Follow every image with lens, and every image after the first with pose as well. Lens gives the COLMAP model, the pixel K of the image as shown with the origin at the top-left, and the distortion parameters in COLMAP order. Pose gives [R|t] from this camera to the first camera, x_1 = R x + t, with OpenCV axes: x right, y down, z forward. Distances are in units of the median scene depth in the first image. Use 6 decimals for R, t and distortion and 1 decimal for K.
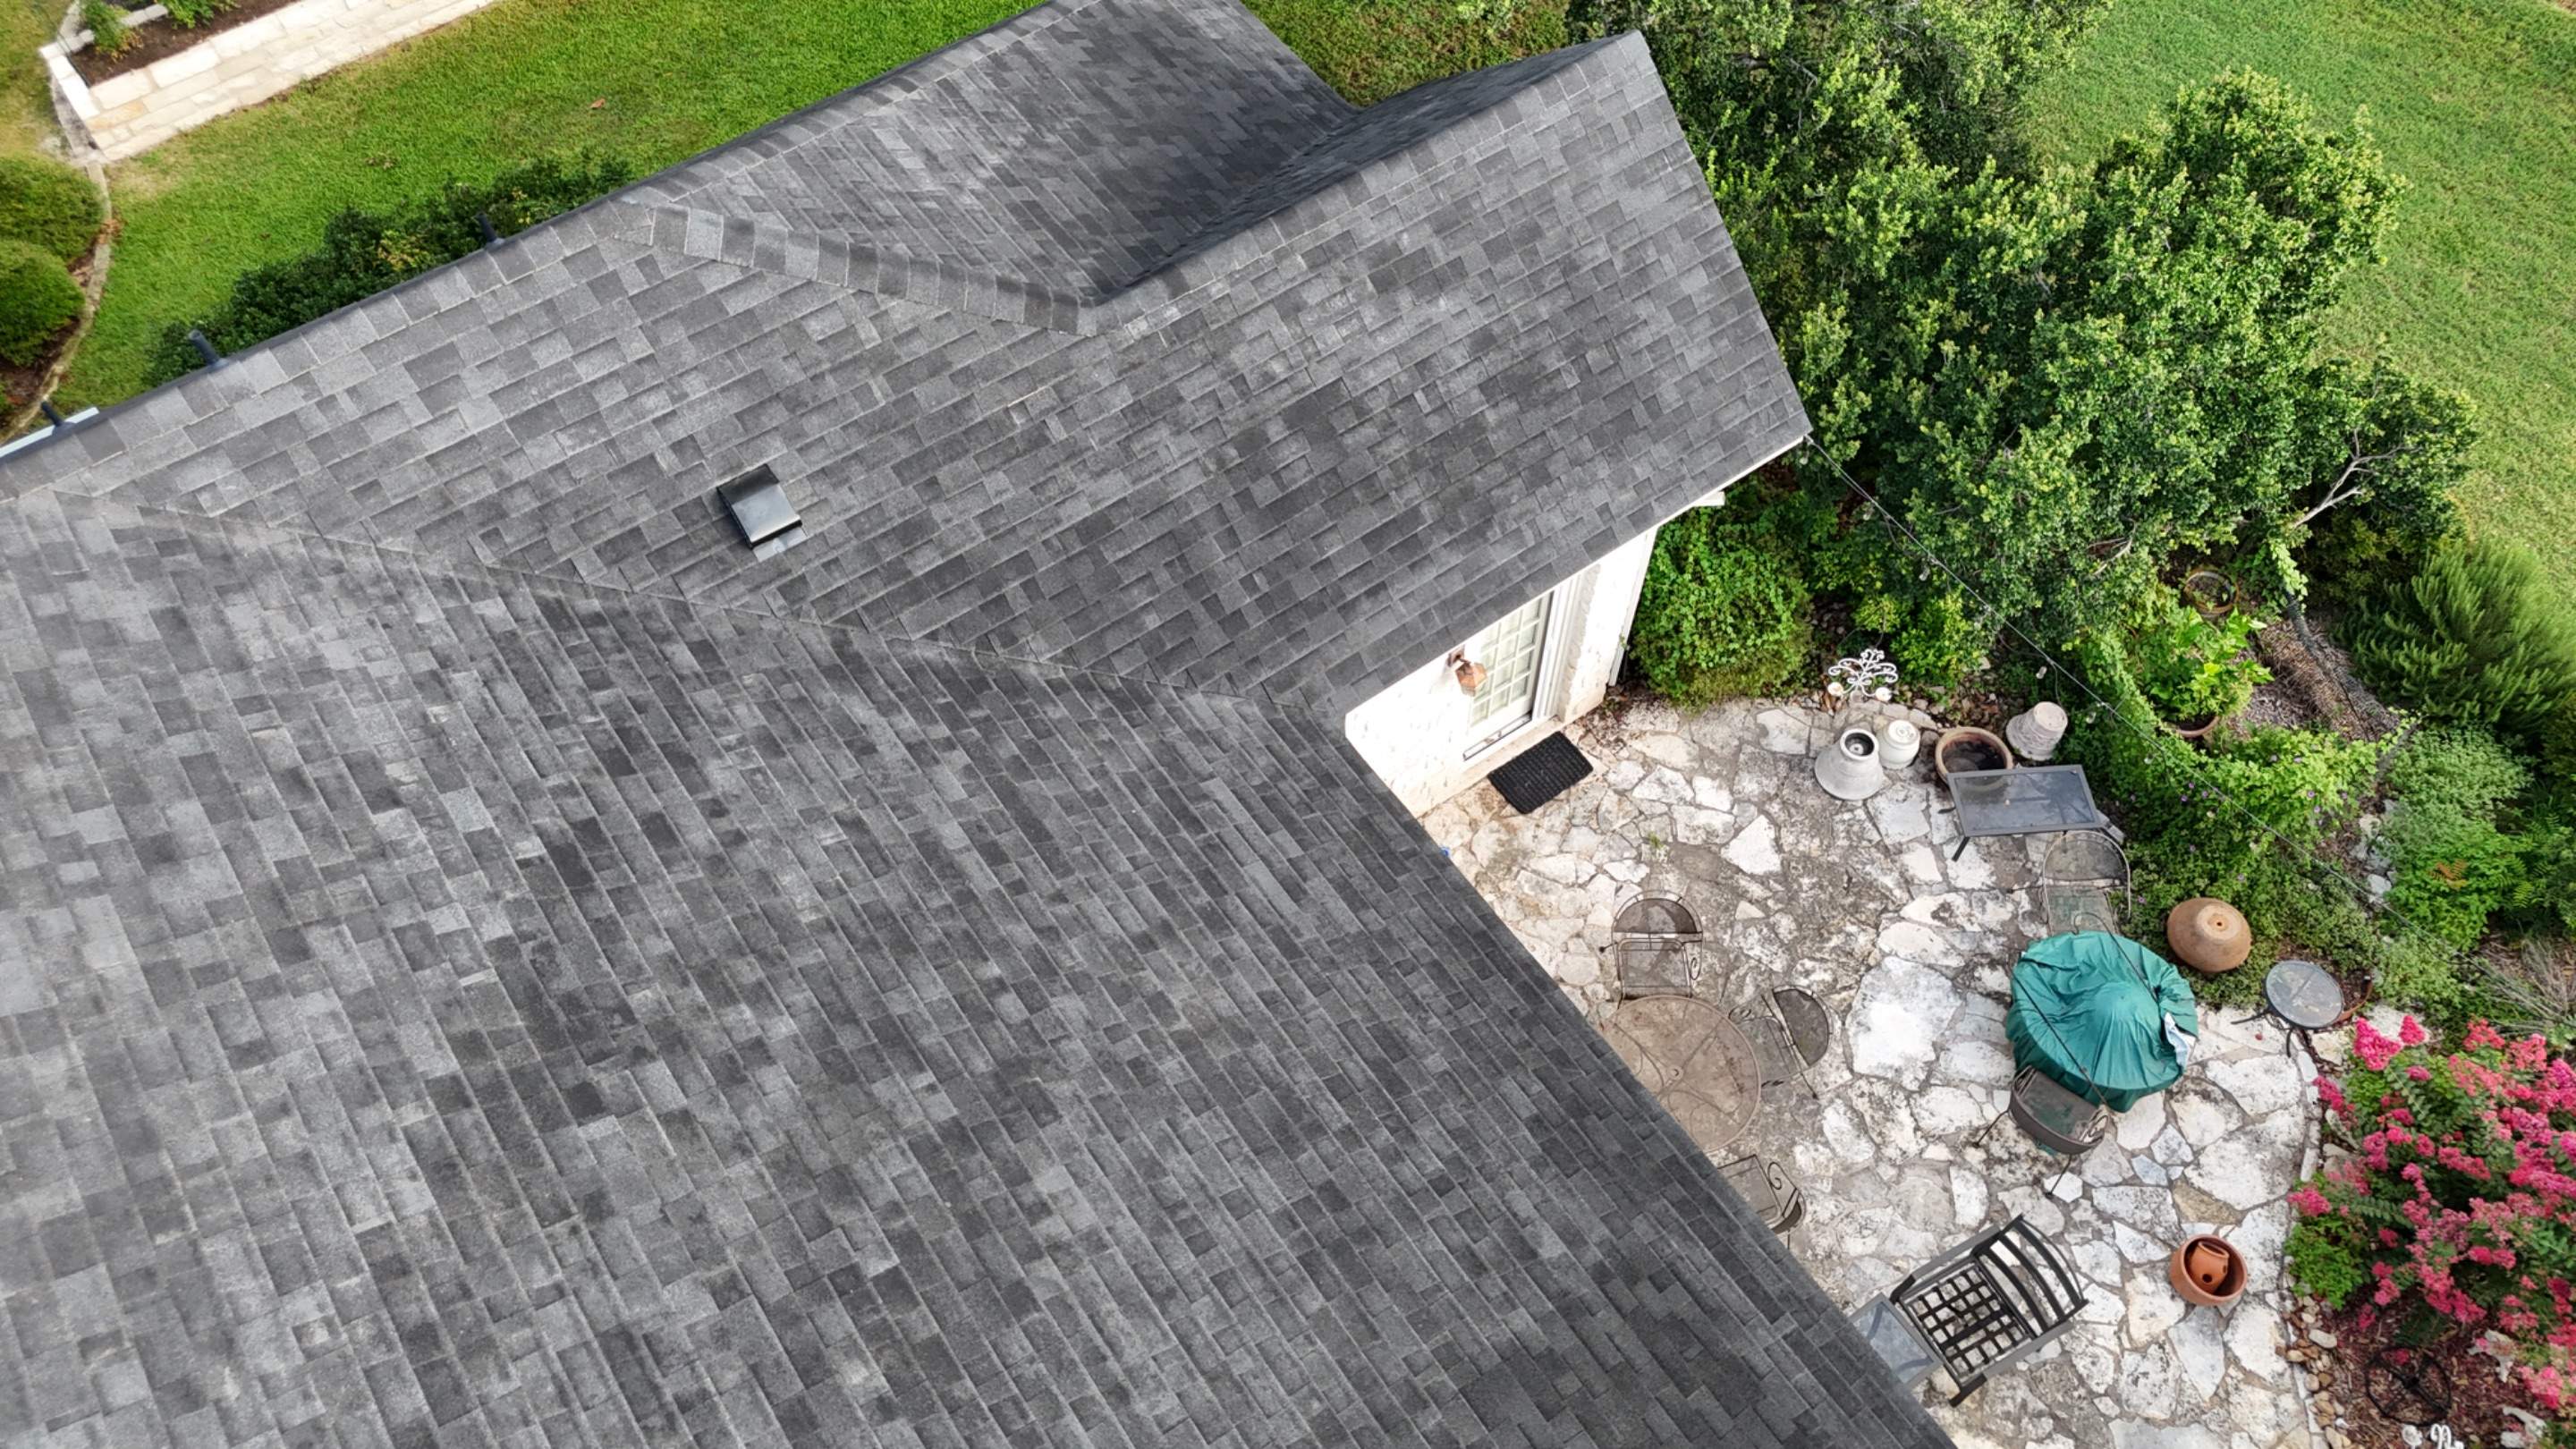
lens RADIAL K [[1892.4, 0, 1292.0], [0, 1892.4, 721.6], [0, 0, 1]] dist [0.086820, -0.090099]
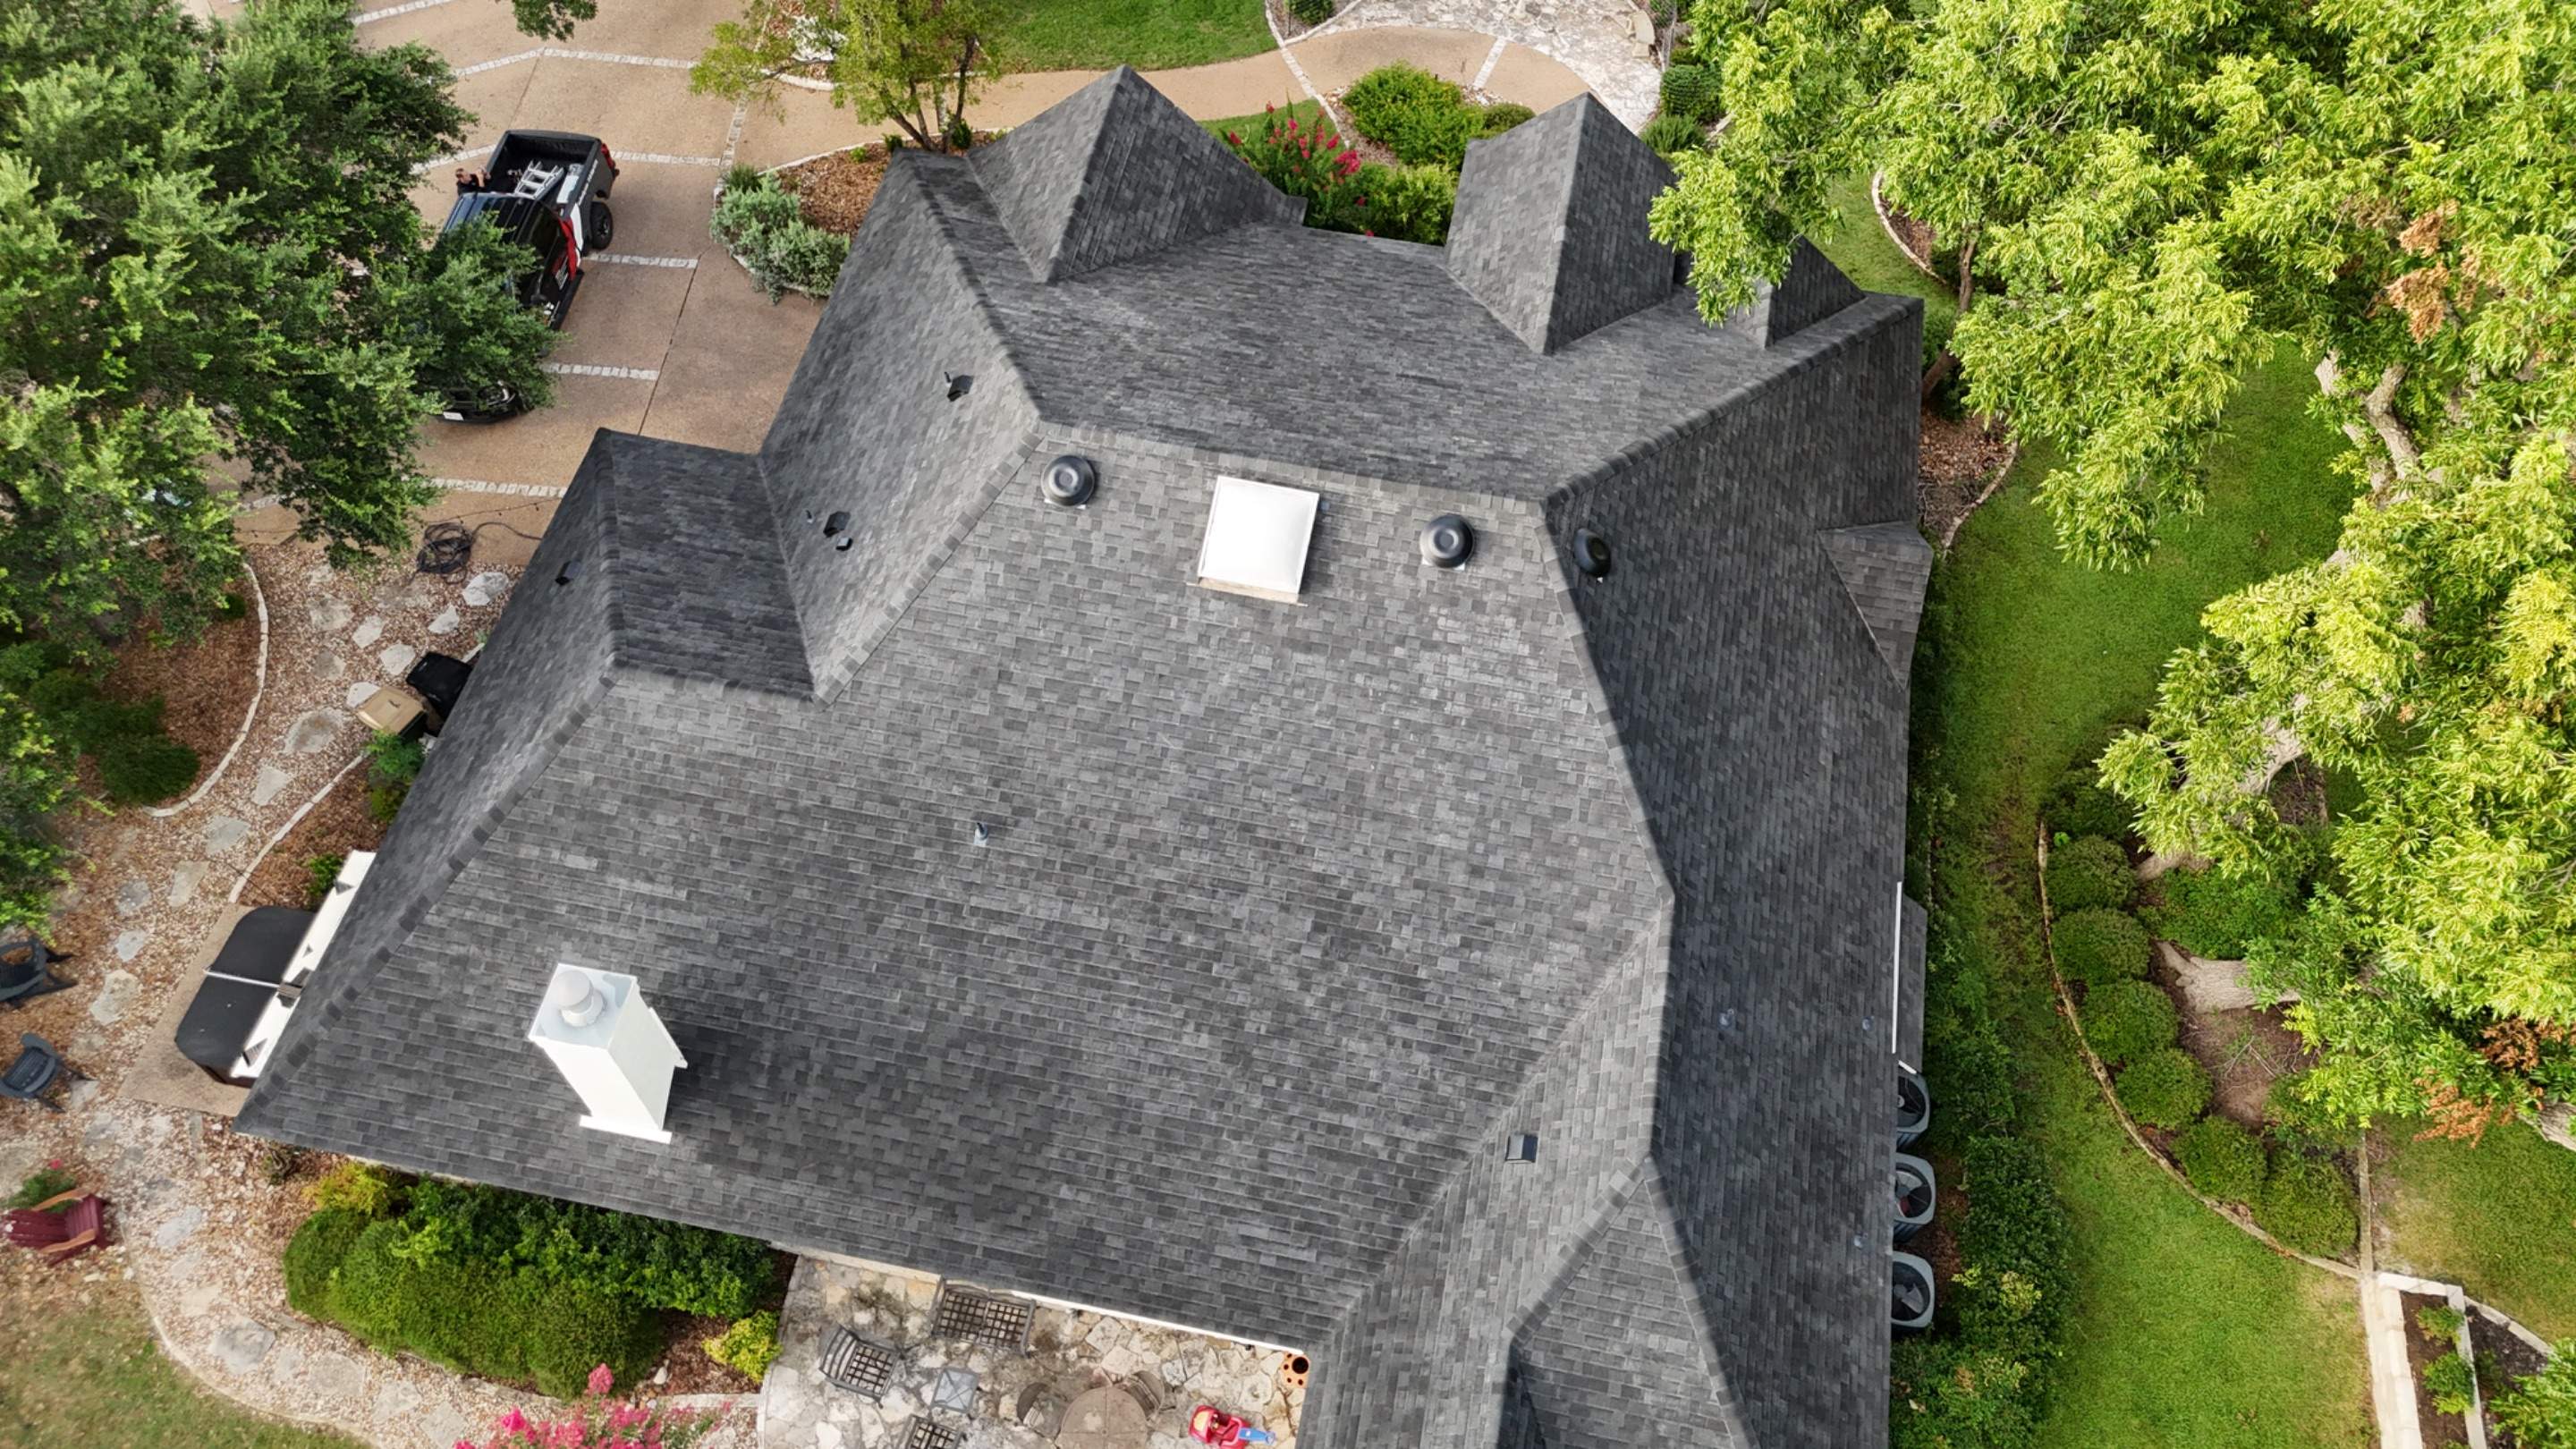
lens RADIAL K [[1879.8, 0, 1292.7], [0, 1879.8, 726.2], [0, 0, 1]] dist [0.176123, -0.427922]
pose [[-0.729167, 0.581051, -0.361518, 0.386309], [-0.578853, -0.241903, 0.778725, -1.416295], [0.365026, 0.777086, 0.512731, -0.548818]]
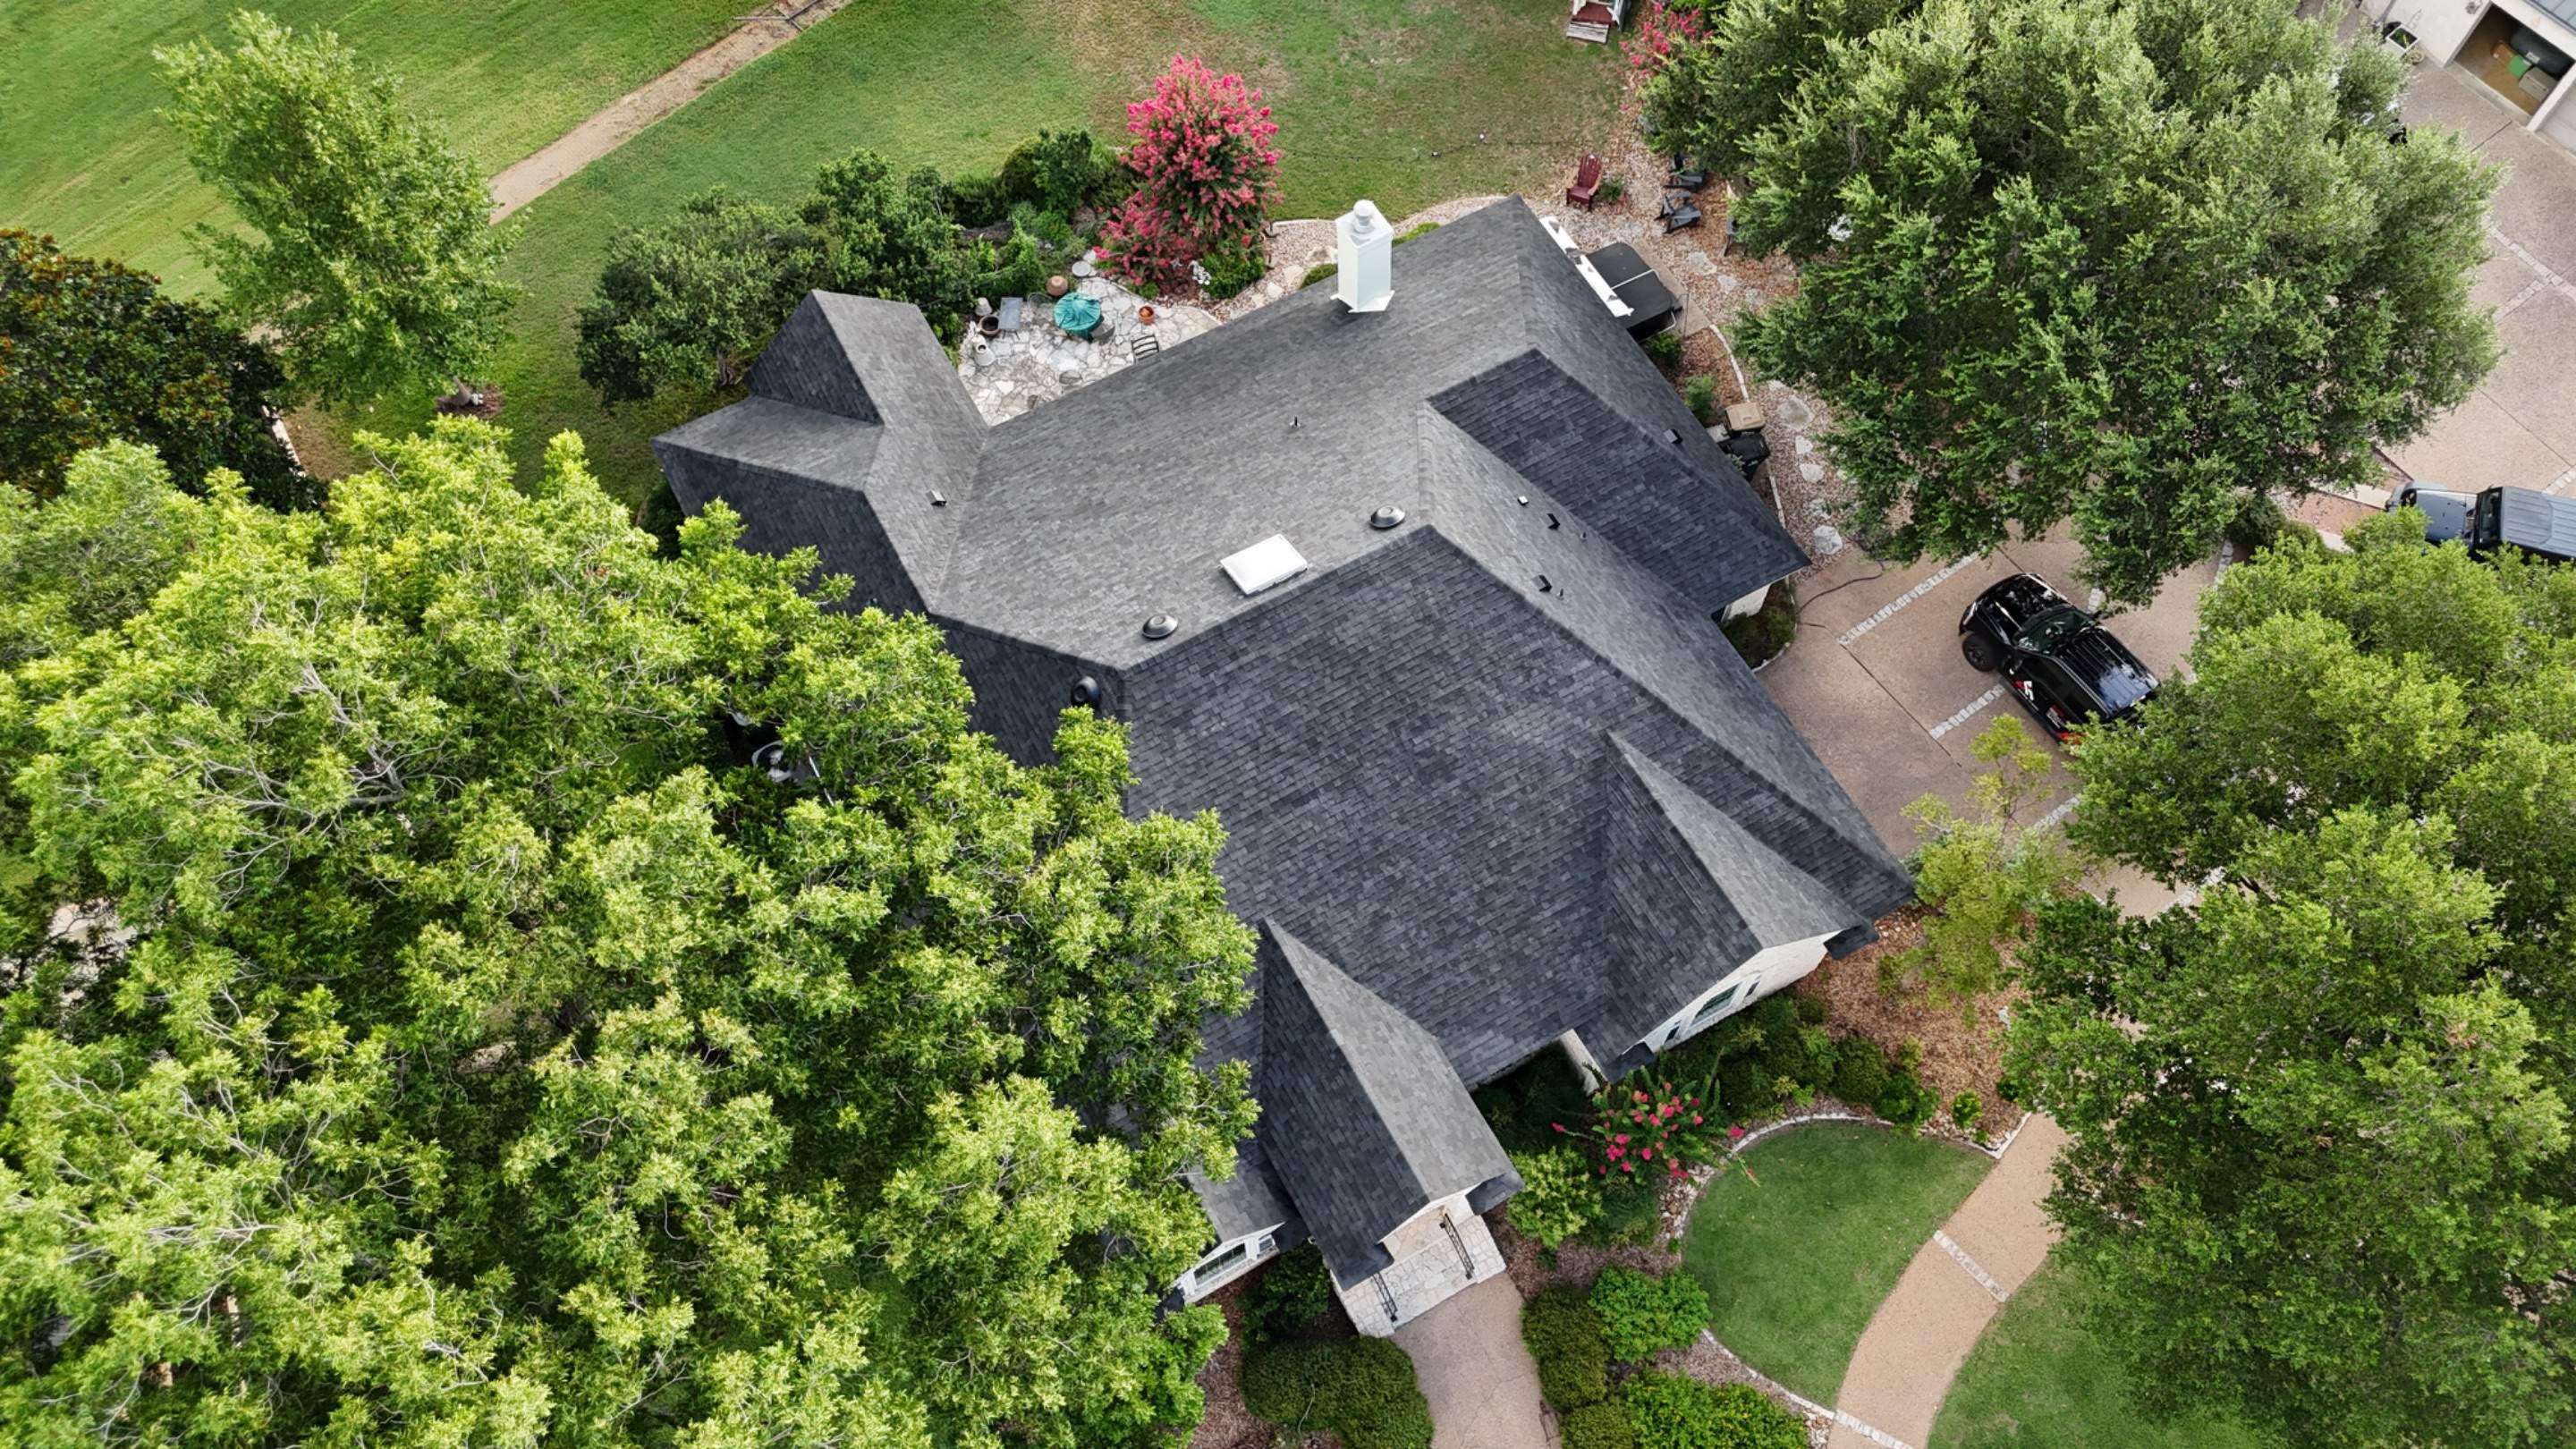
lens RADIAL K [[1887.6, 0, 1291.8], [0, 1887.6, 722.1], [0, 0, 1]] dist [0.189469, -0.514638]
pose [[0.113033, -0.882397, 0.456726, -2.177262], [0.844634, 0.327420, 0.423543, -0.912401], [-0.523275, 0.337892, 0.782312, -2.081221]]
